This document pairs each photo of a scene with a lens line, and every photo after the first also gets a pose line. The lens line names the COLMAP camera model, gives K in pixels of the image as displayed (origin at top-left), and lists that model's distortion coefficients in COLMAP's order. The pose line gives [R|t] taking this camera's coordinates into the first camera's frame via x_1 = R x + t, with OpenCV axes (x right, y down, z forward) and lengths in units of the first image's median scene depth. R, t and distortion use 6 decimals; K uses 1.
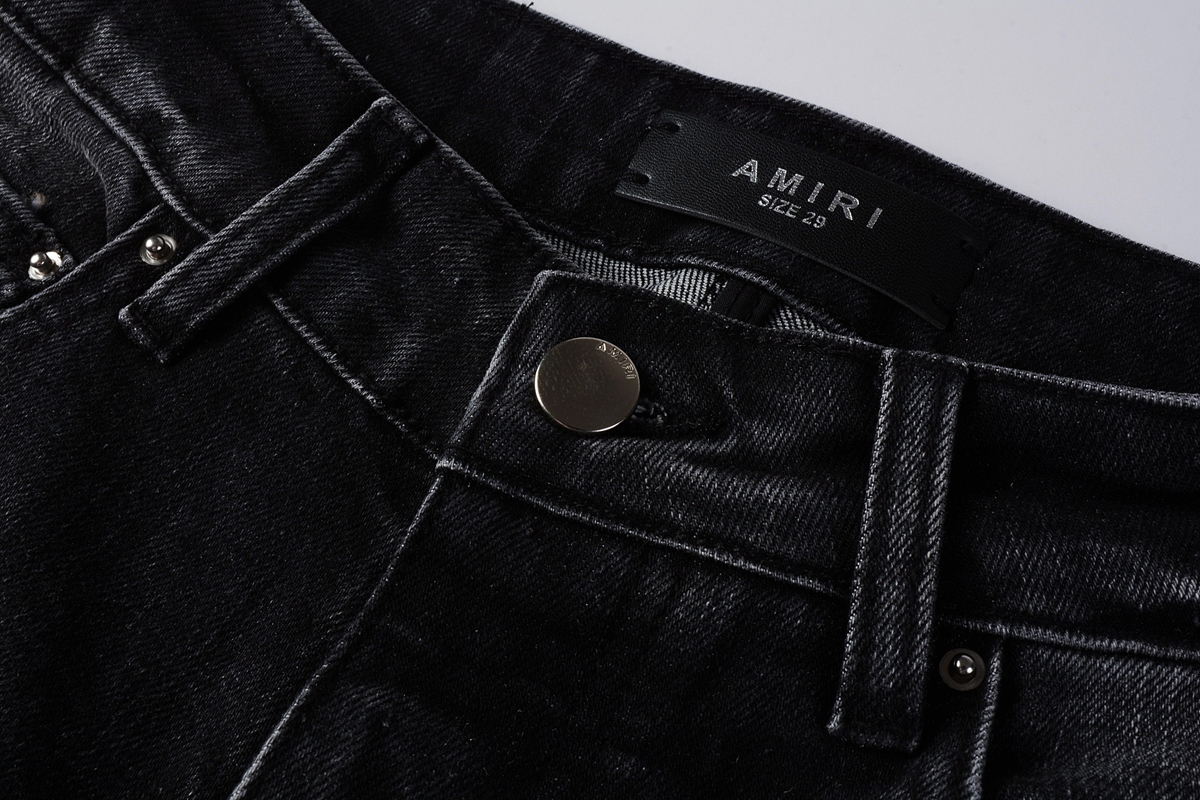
lens RADIAL K [[1421.7, 0, 600.0], [0, 1421.7, 400.0], [0, 0, 1]] dist [0.028542, 0.008122]
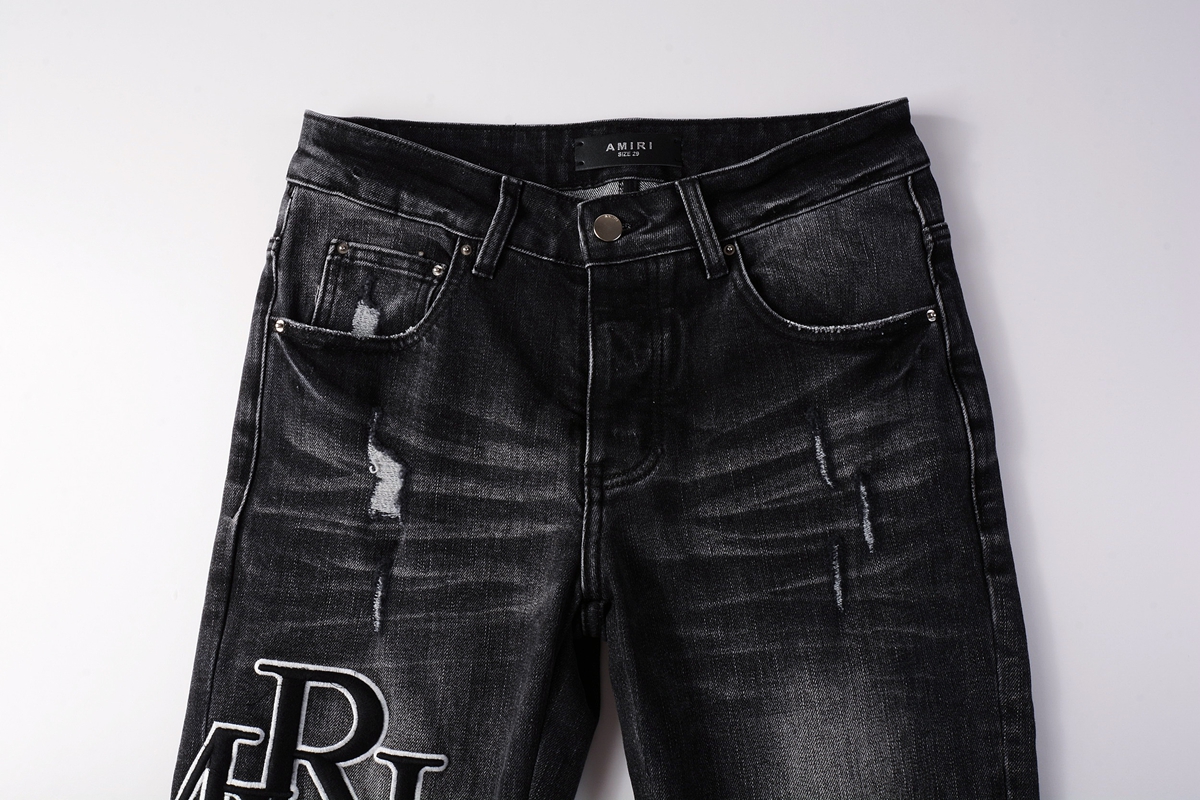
lens RADIAL K [[1015.6, 0, 600.0], [0, 1015.6, 400.0], [0, 0, 1]] dist [-0.016089, -0.005500]
pose [[0.864331, -0.483208, 0.139436, -0.562355], [0.437032, 0.858839, 0.267205, -0.313574], [-0.248869, -0.170015, 0.953498, -1.439987]]
